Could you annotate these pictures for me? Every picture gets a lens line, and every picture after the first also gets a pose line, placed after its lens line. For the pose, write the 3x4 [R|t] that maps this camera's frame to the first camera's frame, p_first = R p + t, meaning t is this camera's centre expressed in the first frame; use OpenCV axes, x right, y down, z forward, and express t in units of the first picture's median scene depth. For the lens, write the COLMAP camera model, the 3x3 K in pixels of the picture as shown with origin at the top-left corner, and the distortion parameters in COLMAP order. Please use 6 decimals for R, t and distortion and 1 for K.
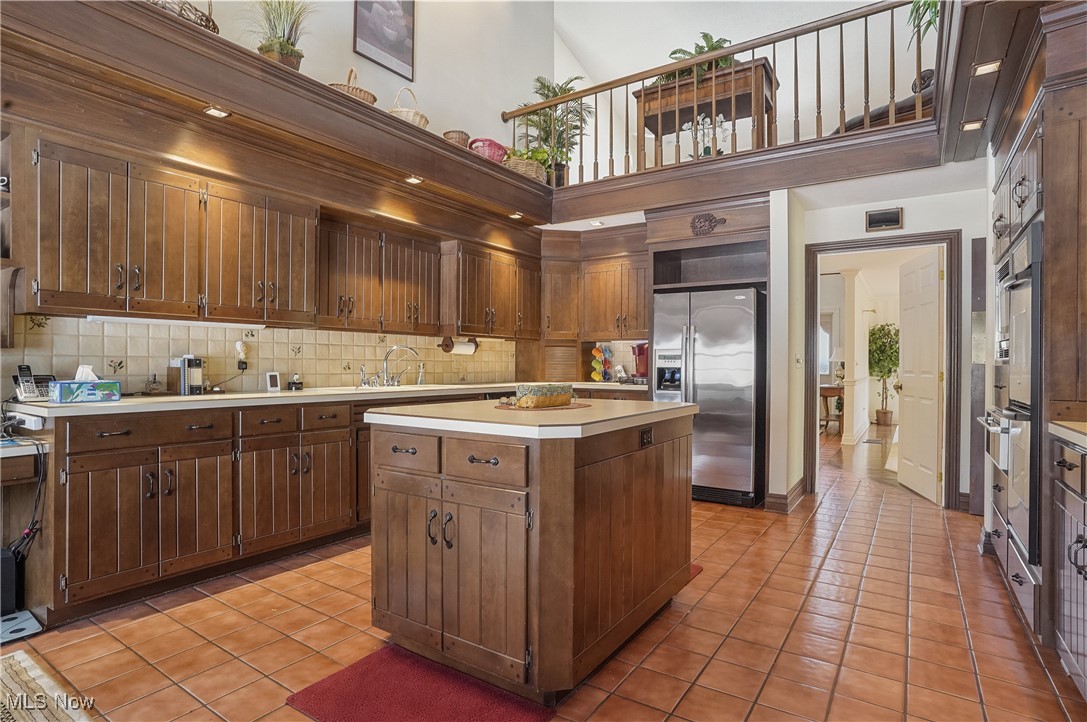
lens RADIAL K [[571.0, 0, 549.1], [0, 571.0, 366.4], [0, 0, 1]] dist [-0.046349, 0.015077]
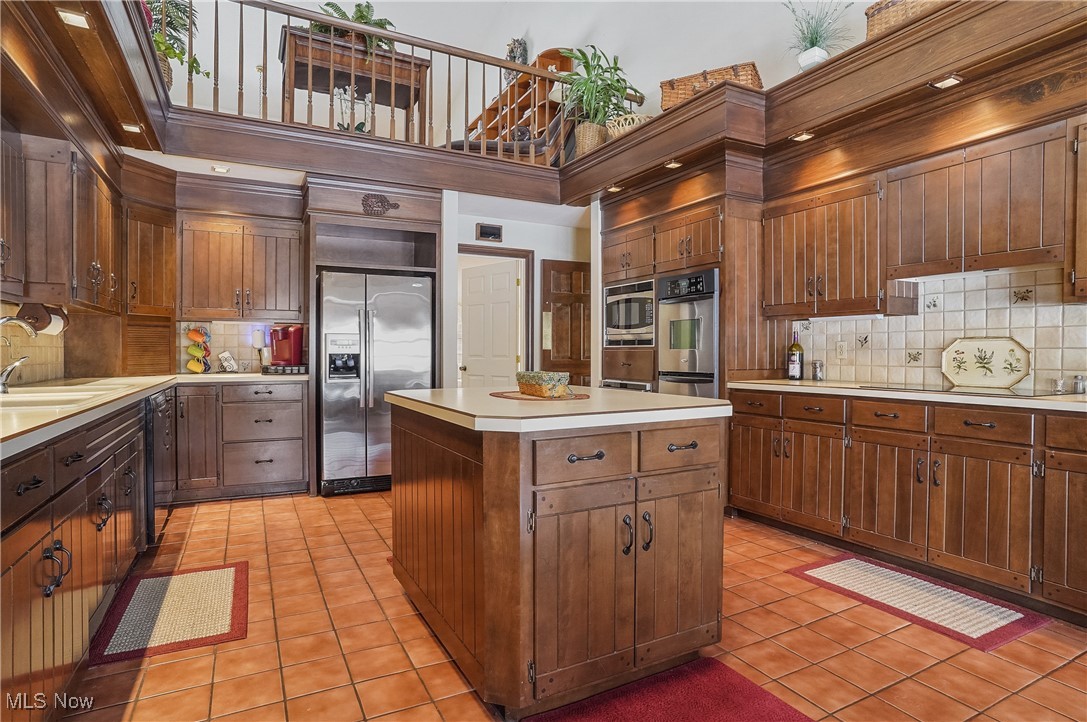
lens RADIAL K [[571.0, 0, 539.2], [0, 571.0, 357.9], [0, 0, 1]] dist [-0.046349, 0.015077]
pose [[0.480313, -0.014317, 0.876981, -0.444134], [0.004294, 0.999893, 0.013972, -0.002799], [-0.877087, -0.002945, 0.480323, 0.294935]]
